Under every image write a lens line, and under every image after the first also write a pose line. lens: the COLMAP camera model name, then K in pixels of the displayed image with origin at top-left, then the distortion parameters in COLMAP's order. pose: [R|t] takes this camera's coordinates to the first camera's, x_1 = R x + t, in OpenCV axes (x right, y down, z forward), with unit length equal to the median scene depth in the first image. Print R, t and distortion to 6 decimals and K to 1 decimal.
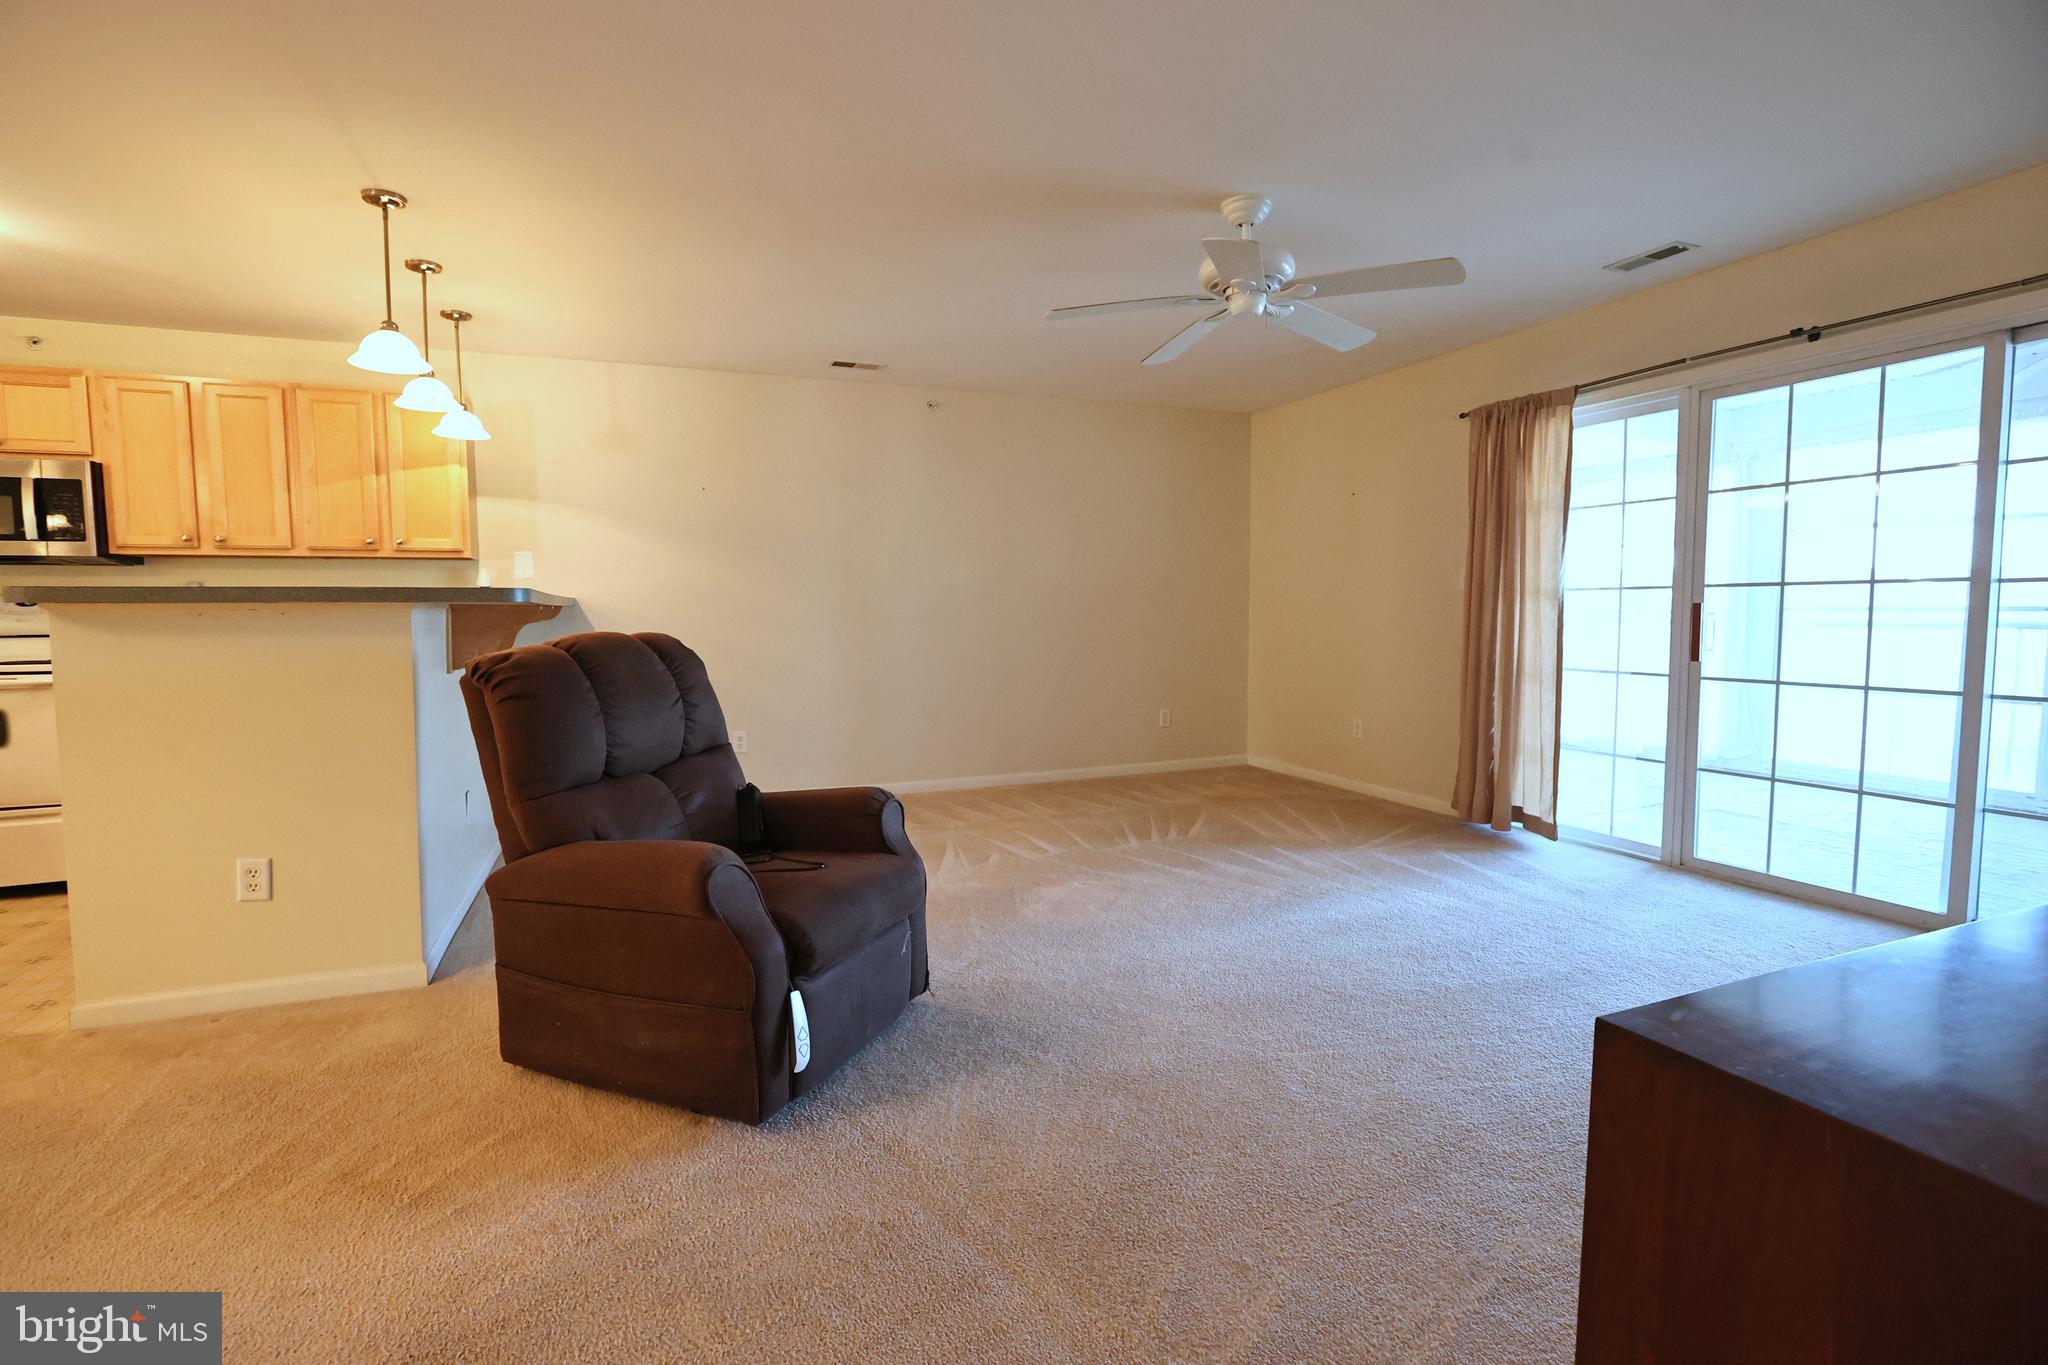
lens RADIAL K [[945.5, 0, 1022.7], [0, 945.5, 684.1], [0, 0, 1]] dist [-0.038727, 0.015302]
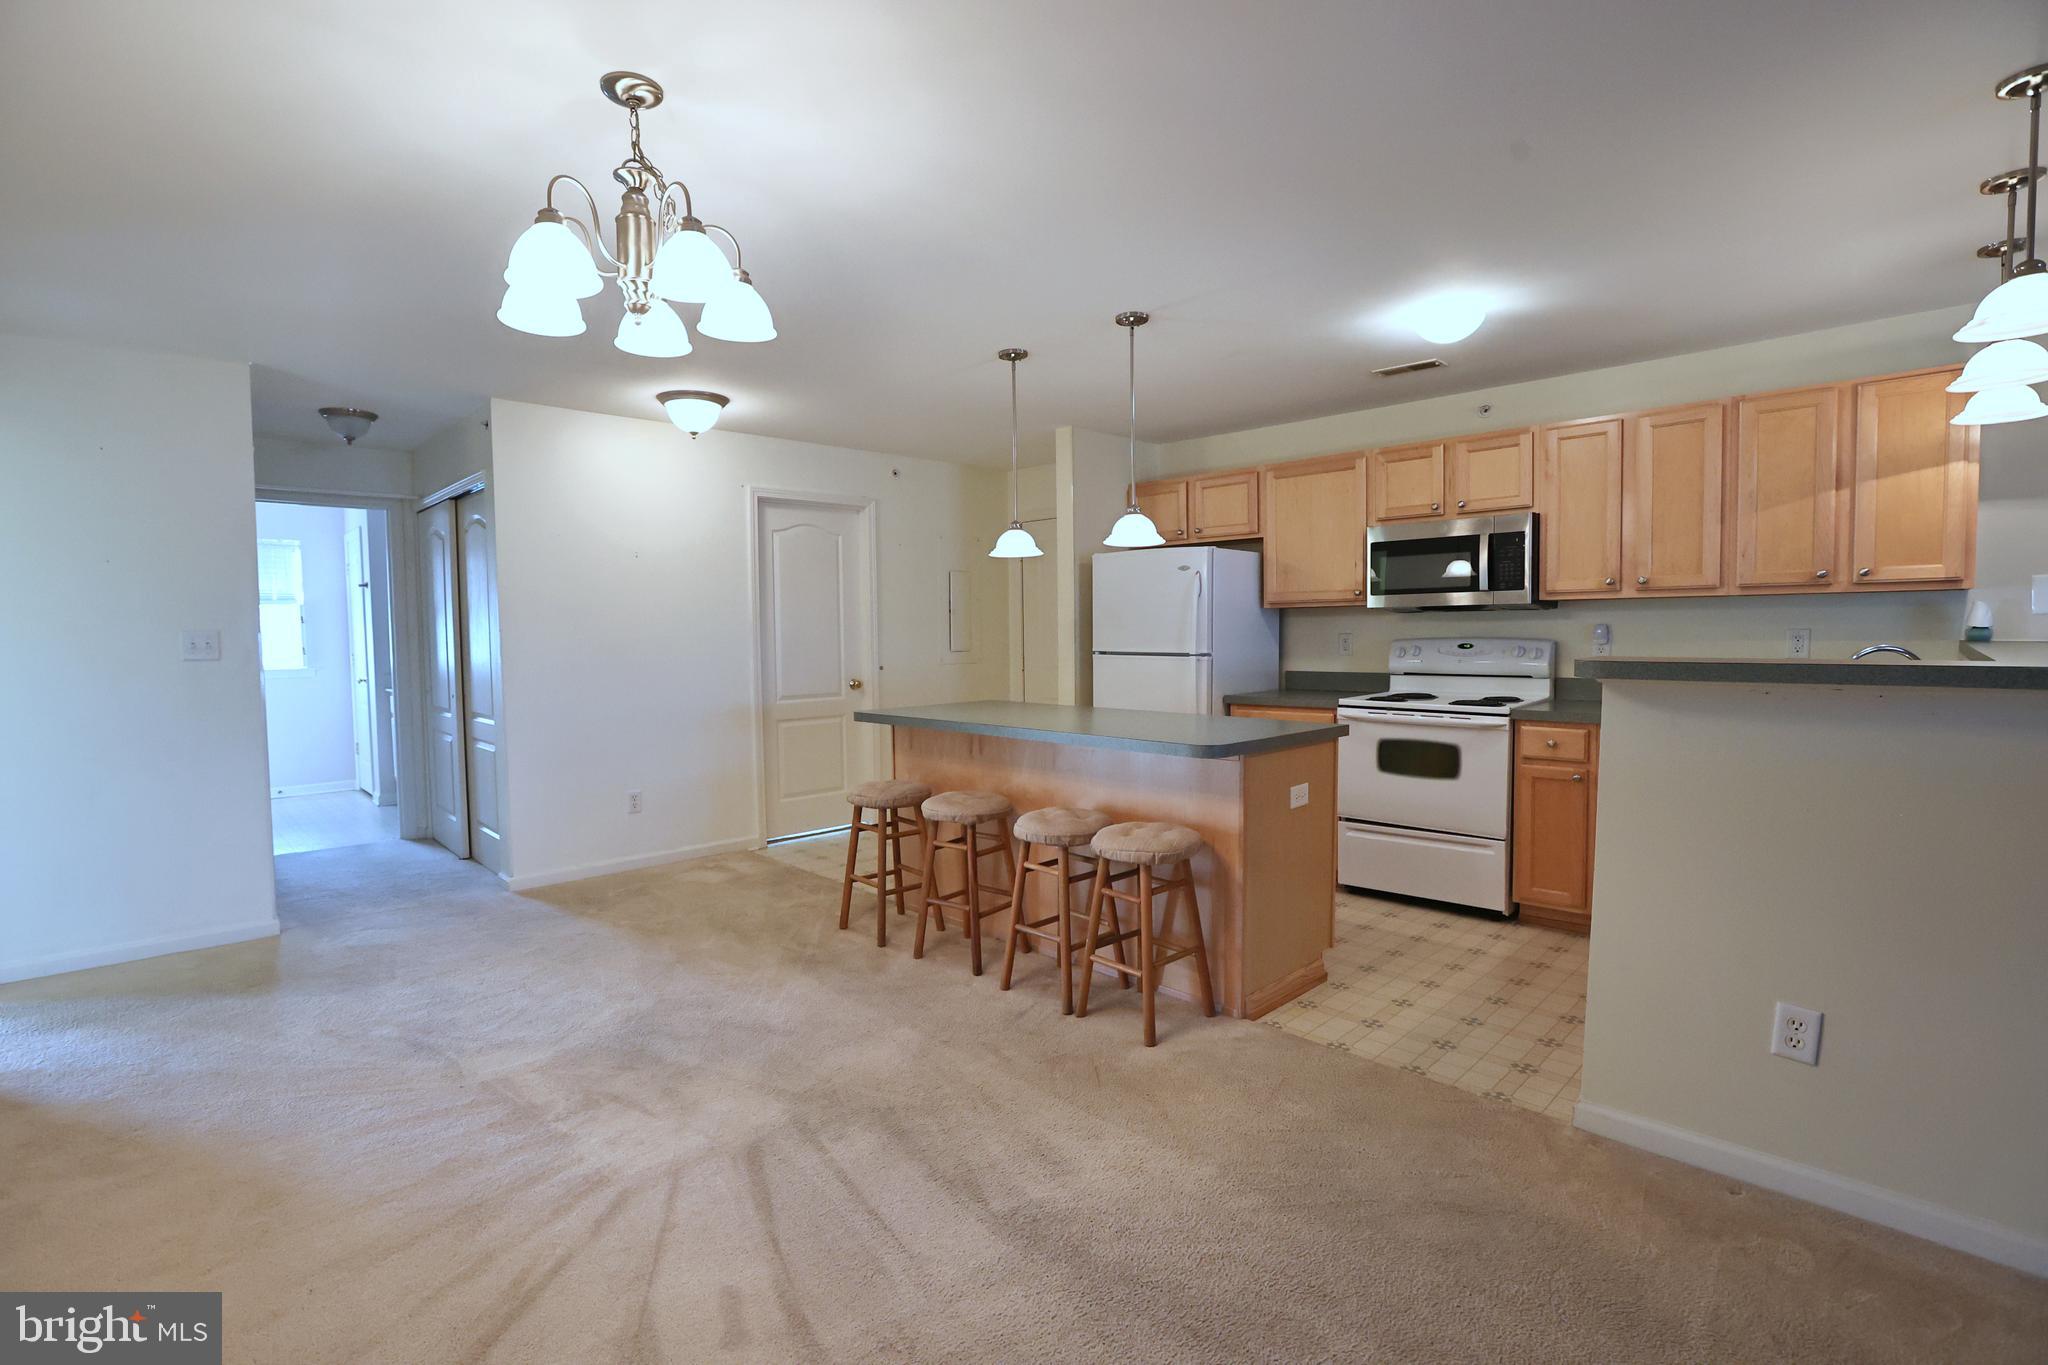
lens RADIAL K [[945.5, 0, 1022.7], [0, 945.5, 684.1], [0, 0, 1]] dist [-0.038727, 0.015302]
pose [[0.402040, 0.049663, -0.914274, -0.253210], [-0.060720, 0.997776, 0.027498, -0.040172], [0.913607, 0.044459, 0.404161, 0.052019]]
